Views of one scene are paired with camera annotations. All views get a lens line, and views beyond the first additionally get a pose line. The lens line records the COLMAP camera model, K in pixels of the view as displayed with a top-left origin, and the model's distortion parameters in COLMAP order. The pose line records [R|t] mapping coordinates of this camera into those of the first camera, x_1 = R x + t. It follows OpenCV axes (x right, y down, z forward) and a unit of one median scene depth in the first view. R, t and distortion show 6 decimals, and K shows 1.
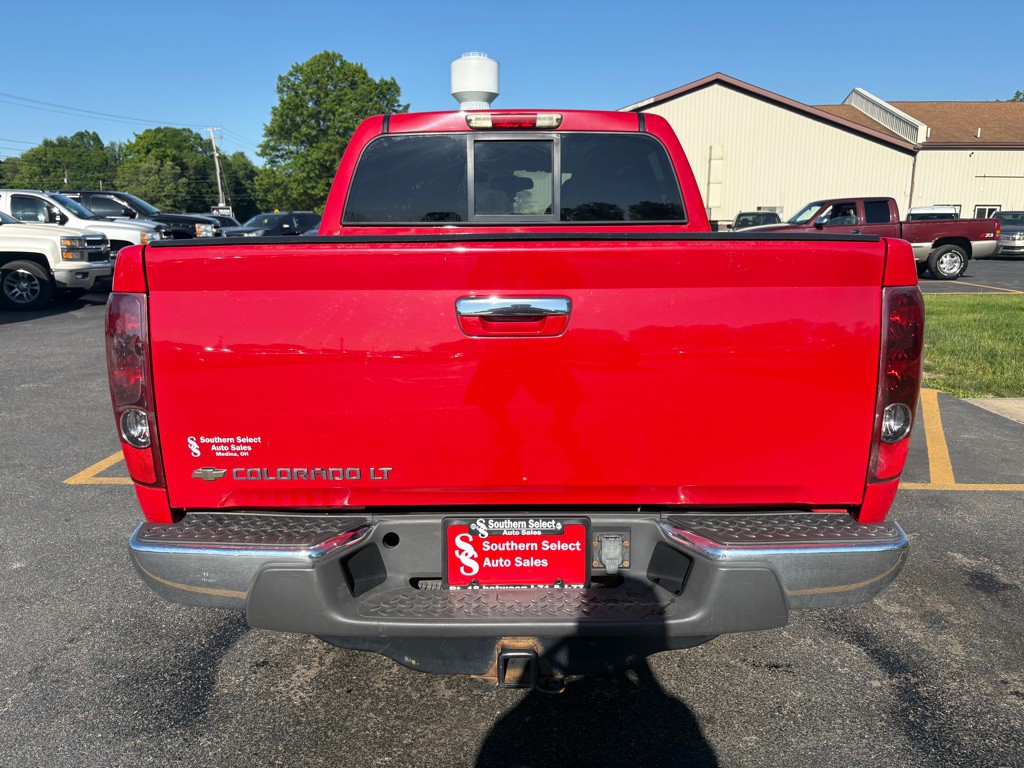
lens RADIAL K [[781.1, 0, 508.0], [0, 781.1, 384.9], [0, 0, 1]] dist [0.035404, -0.041913]
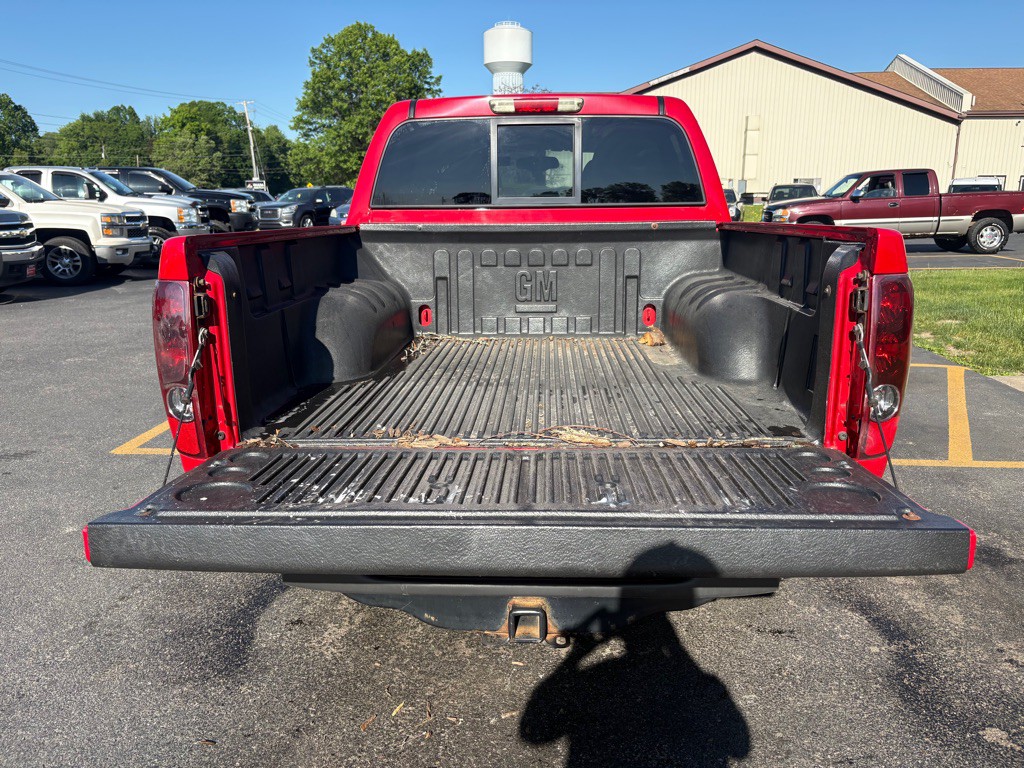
lens RADIAL K [[781.1, 0, 511.6], [0, 781.1, 386.6], [0, 0, 1]] dist [0.035404, -0.041913]
pose [[0.999337, 0.004779, -0.036107, 0.006886], [-0.003499, 0.999366, 0.035434, -0.002384], [0.036253, -0.035284, 0.998720, -0.019290]]
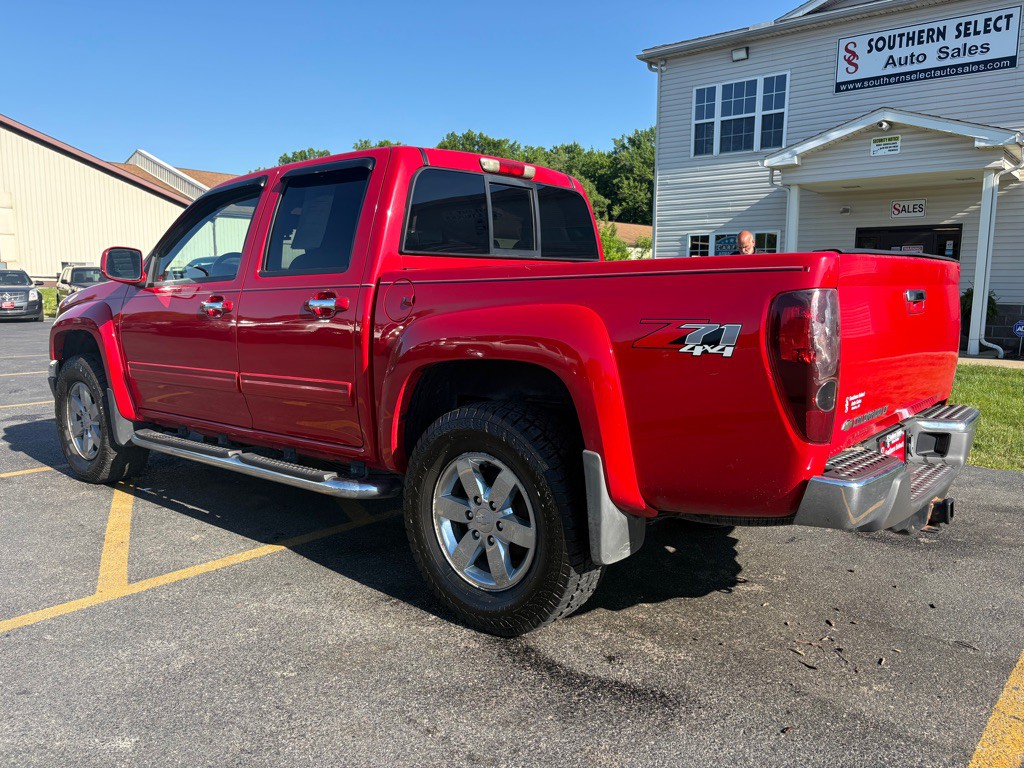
lens RADIAL K [[781.1, 0, 519.0], [0, 781.1, 380.9], [0, 0, 1]] dist [0.035404, -0.041913]
pose [[0.633674, -0.089731, 0.768379, -0.428817], [0.150435, 0.988582, -0.008616, -0.007755], [-0.758833, 0.121051, 0.639937, 0.138160]]
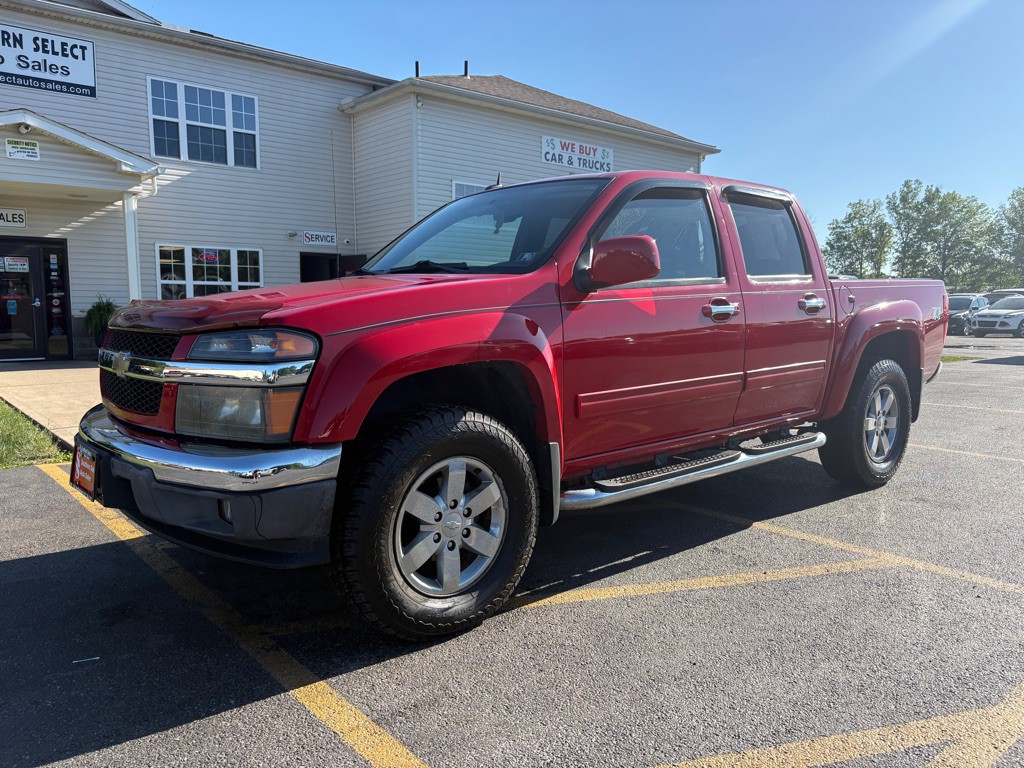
lens RADIAL K [[781.1, 0, 509.9], [0, 781.1, 380.5], [0, 0, 1]] dist [0.035404, -0.041913]
pose [[-0.663781, -0.069438, 0.744697, -0.443174], [0.153022, 0.962011, 0.226097, -0.199140], [-0.732106, 0.264034, -0.627938, 1.133619]]
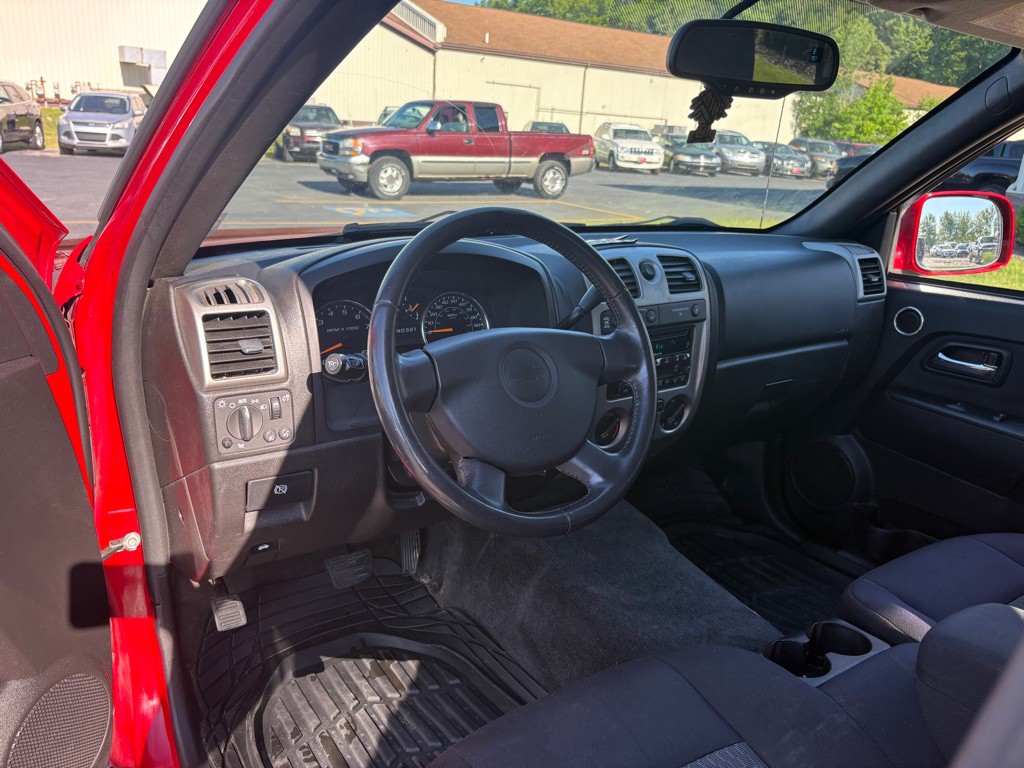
lens RADIAL K [[781.1, 0, 512.3], [0, 781.1, 391.9], [0, 0, 1]] dist [0.035404, -0.041913]
pose [[0.811211, -0.133744, 0.569254, -0.162306], [0.051214, 0.986002, 0.158674, -0.148679], [-0.582507, -0.099564, 0.806705, 0.632132]]
